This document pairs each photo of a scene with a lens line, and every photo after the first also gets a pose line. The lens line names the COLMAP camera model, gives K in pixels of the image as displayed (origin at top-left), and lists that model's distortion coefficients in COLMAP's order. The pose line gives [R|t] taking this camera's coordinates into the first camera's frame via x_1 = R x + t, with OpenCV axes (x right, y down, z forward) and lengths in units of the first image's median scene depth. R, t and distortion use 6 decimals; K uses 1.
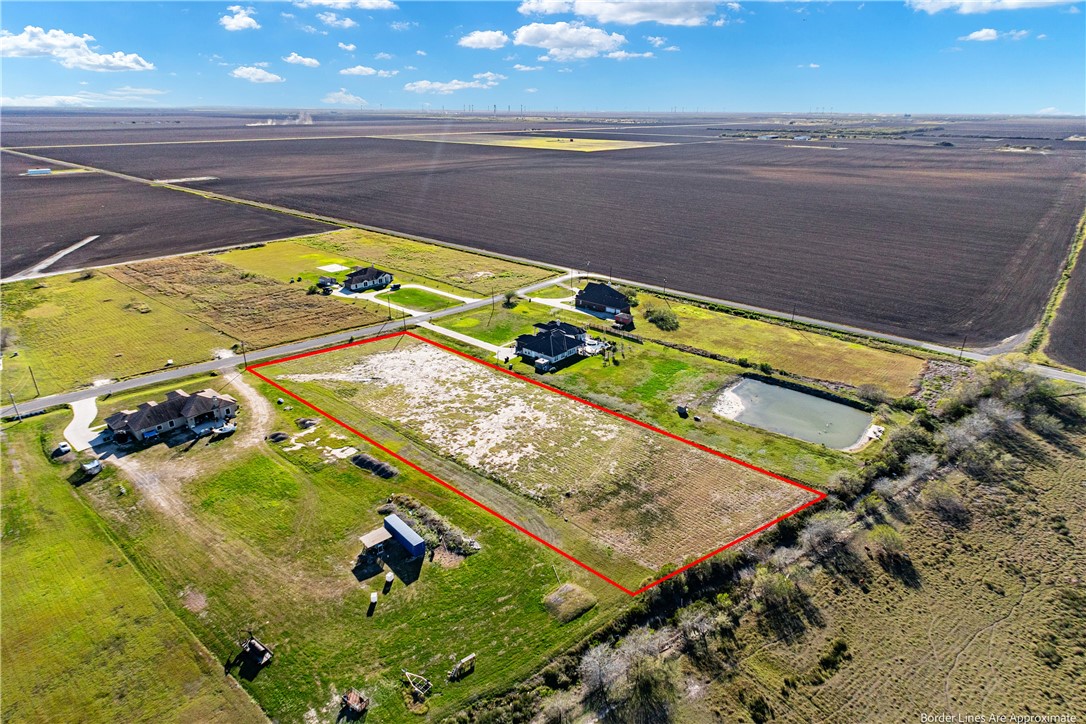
lens RADIAL K [[623.0, 0, 543.0], [0, 623.0, 362.0], [0, 0, 1]] dist [0.020074, -0.018350]
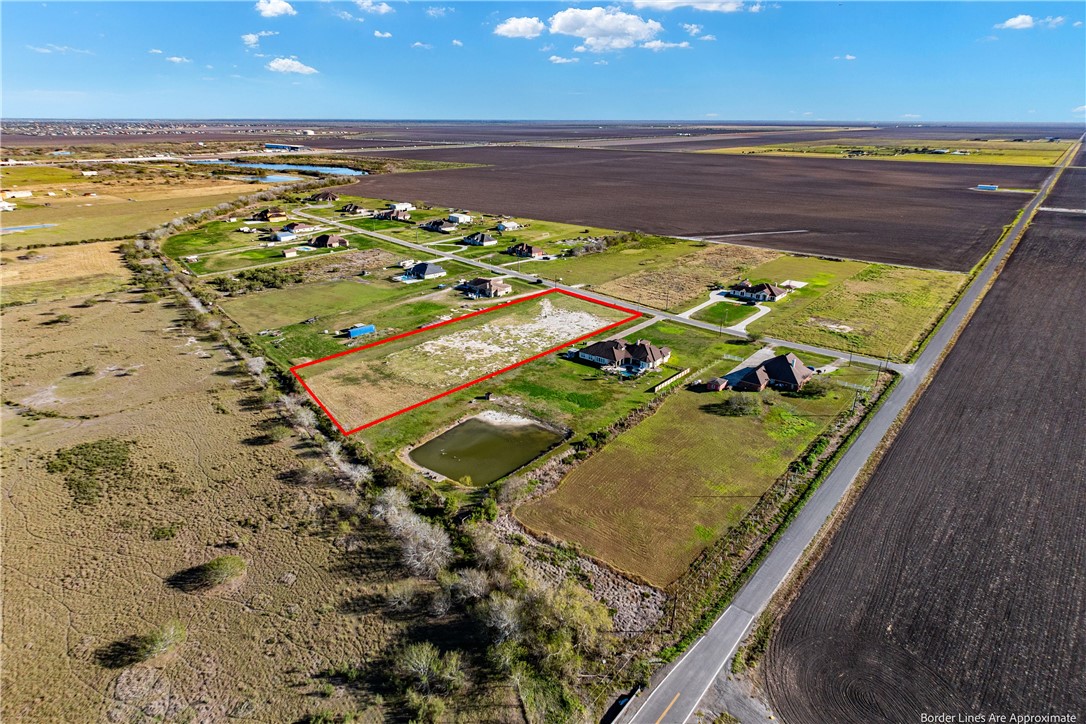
lens RADIAL K [[623.0, 0, 543.0], [0, 623.0, 362.0], [0, 0, 1]] dist [0.020074, -0.018350]
pose [[0.026243, 0.358525, -0.933151, 1.210238], [-0.381017, 0.866596, 0.322239, -0.372076], [0.924196, 0.347090, 0.159346, 0.822123]]
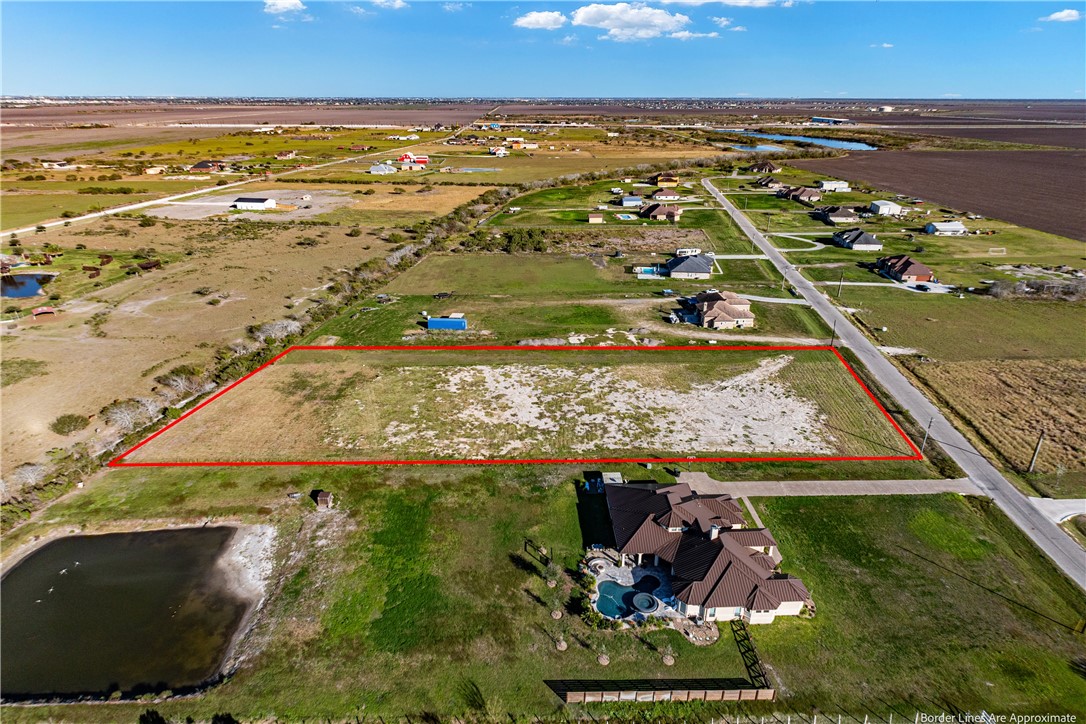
lens RADIAL K [[623.0, 0, 543.0], [0, 623.0, 362.0], [0, 0, 1]] dist [0.020074, -0.018350]
pose [[-0.730750, 0.259844, -0.631257, 0.389302], [-0.265019, 0.744205, 0.613127, -0.427231], [0.629102, 0.615338, -0.474964, 1.249668]]
